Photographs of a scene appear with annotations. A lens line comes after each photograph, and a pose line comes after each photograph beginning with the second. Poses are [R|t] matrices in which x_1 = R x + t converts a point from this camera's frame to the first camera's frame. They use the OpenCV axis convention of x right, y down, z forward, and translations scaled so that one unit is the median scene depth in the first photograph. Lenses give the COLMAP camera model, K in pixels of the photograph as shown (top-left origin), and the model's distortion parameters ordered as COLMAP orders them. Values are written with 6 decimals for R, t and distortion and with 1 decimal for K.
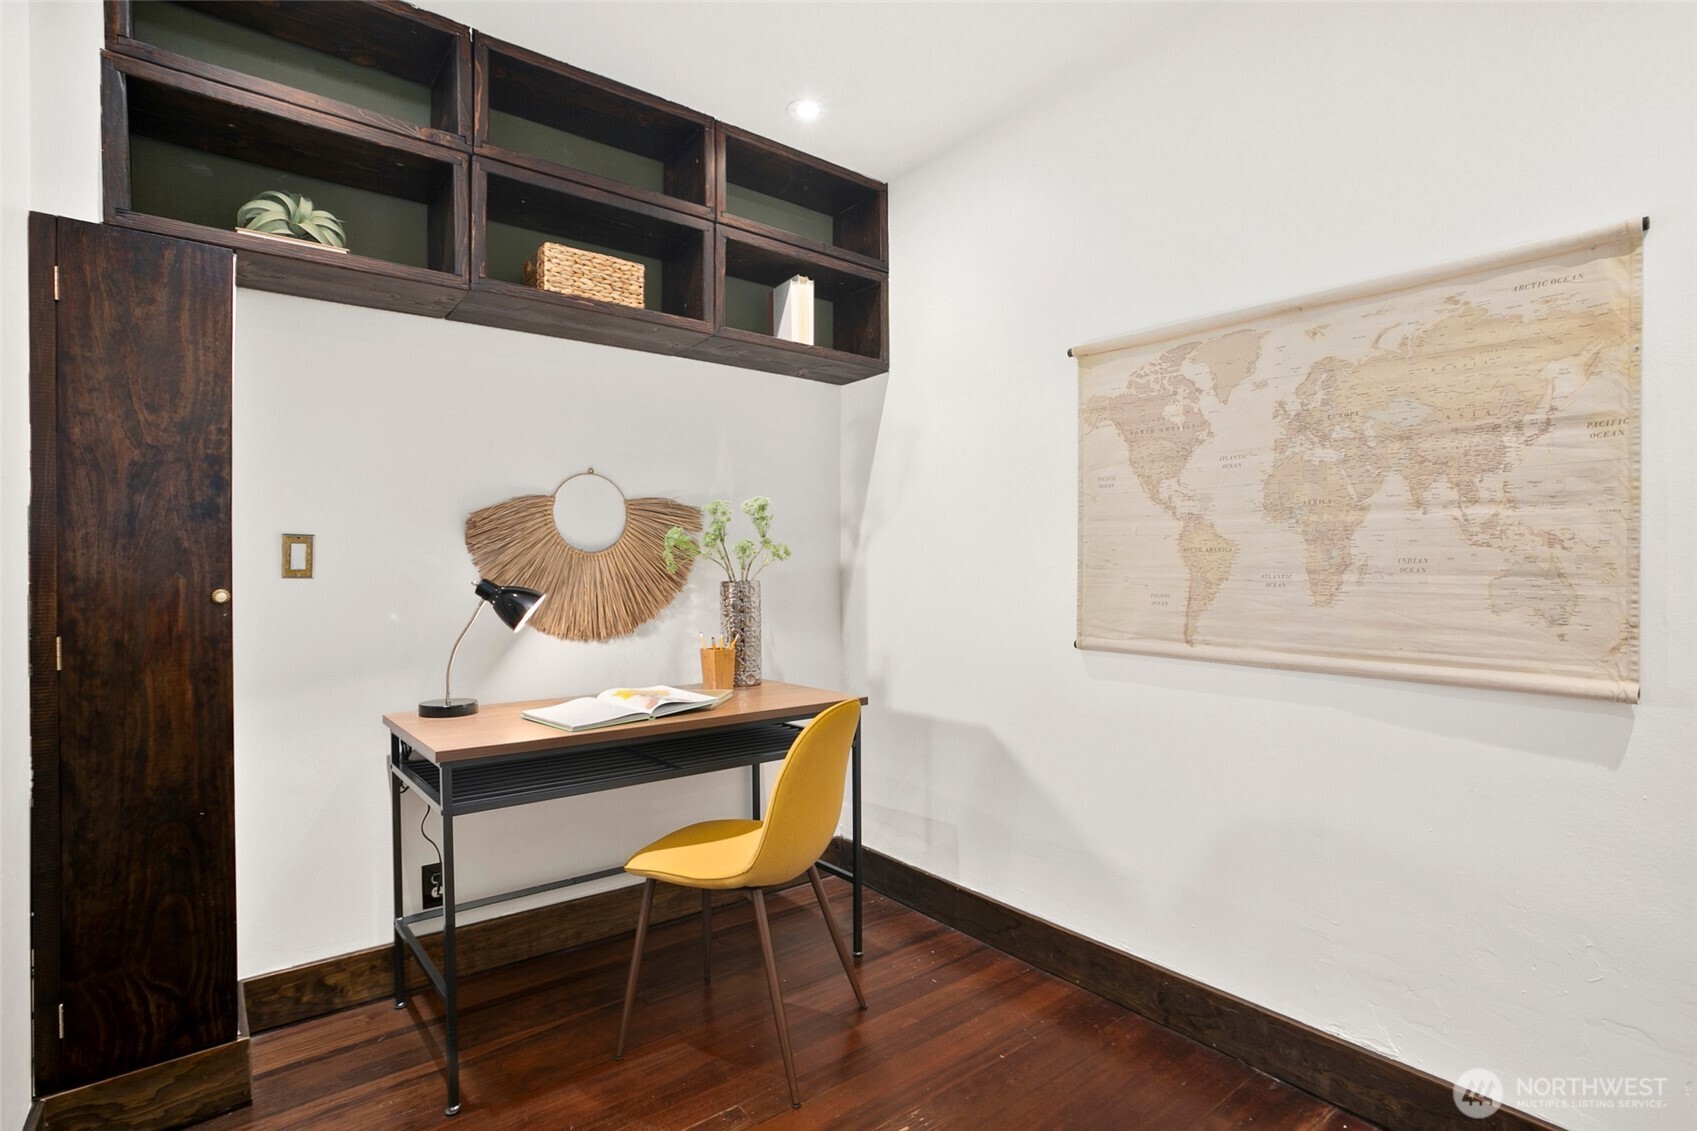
lens RADIAL K [[861.9, 0, 848.2], [0, 861.9, 574.4], [0, 0, 1]] dist [-0.053554, 0.035641]
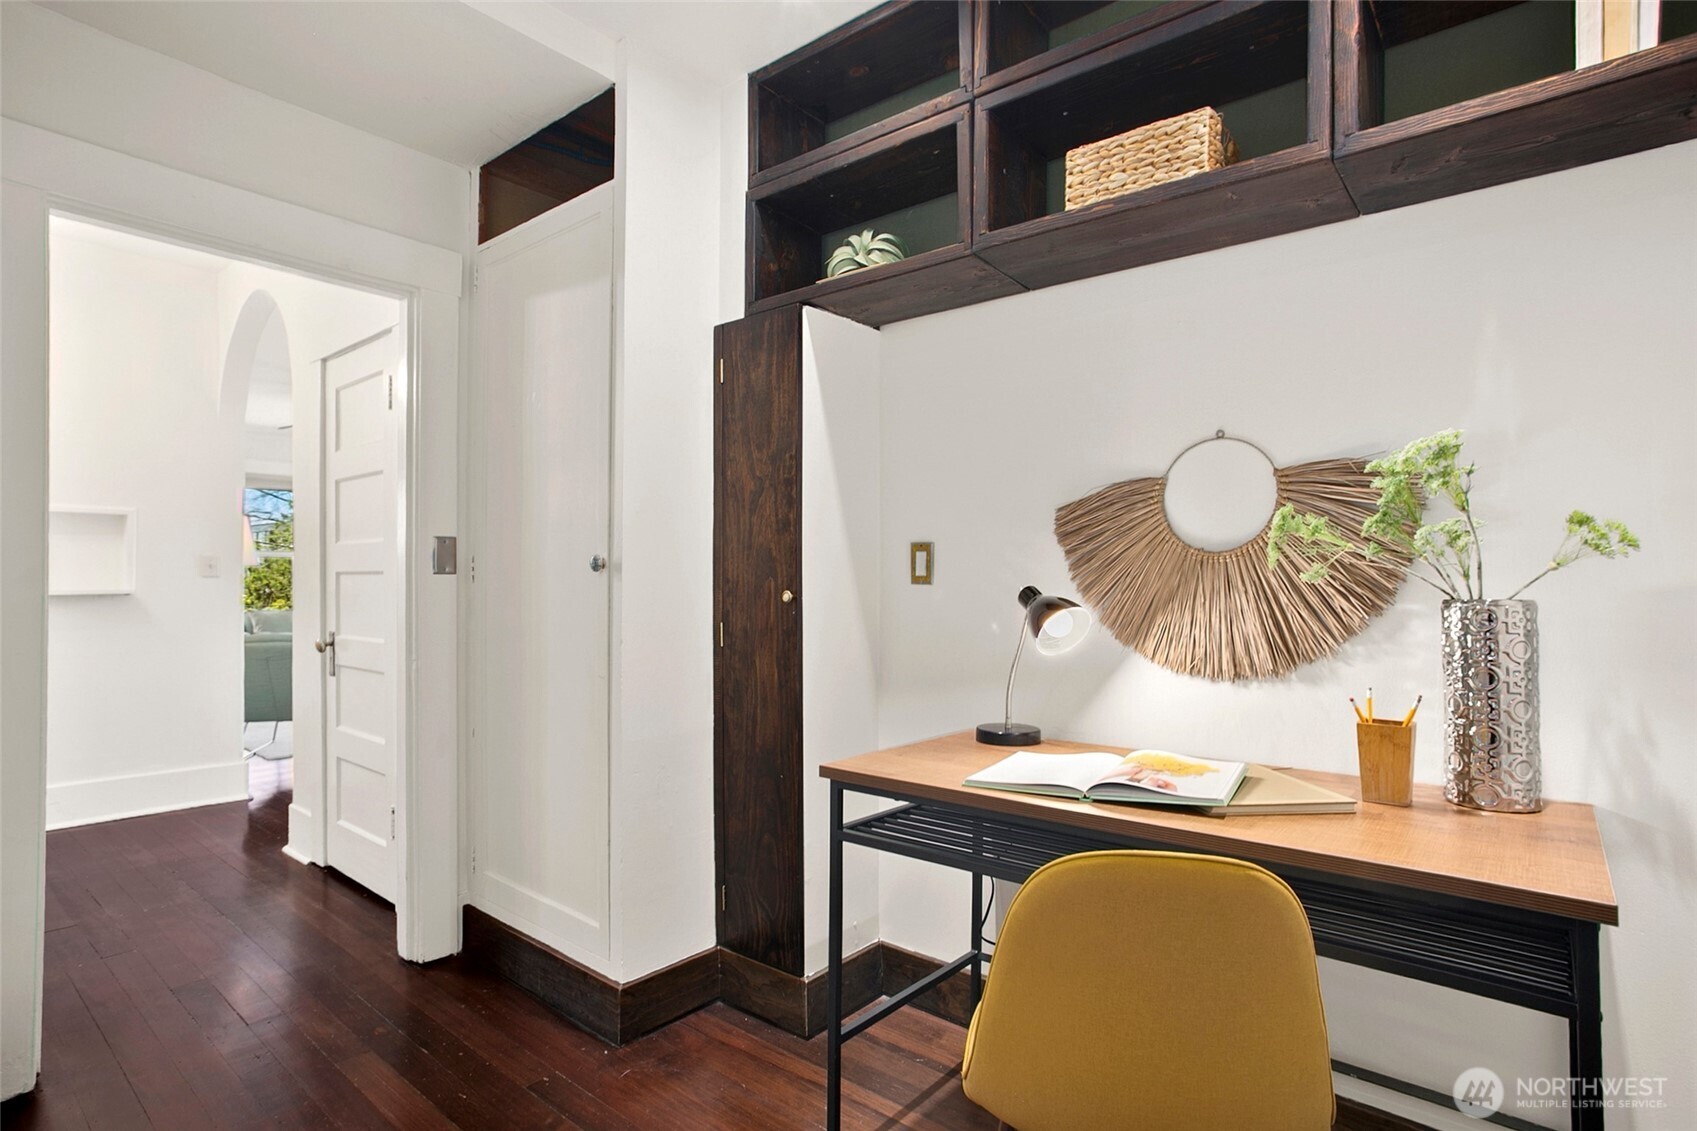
lens RADIAL K [[861.9, 0, 848.2], [0, 861.9, 574.4], [0, 0, 1]] dist [-0.053554, 0.035641]
pose [[0.202650, -0.007111, -0.979225, 0.454151], [-0.015189, 0.999831, -0.010404, 0.005784], [0.979134, 0.016982, 0.202507, 0.832110]]
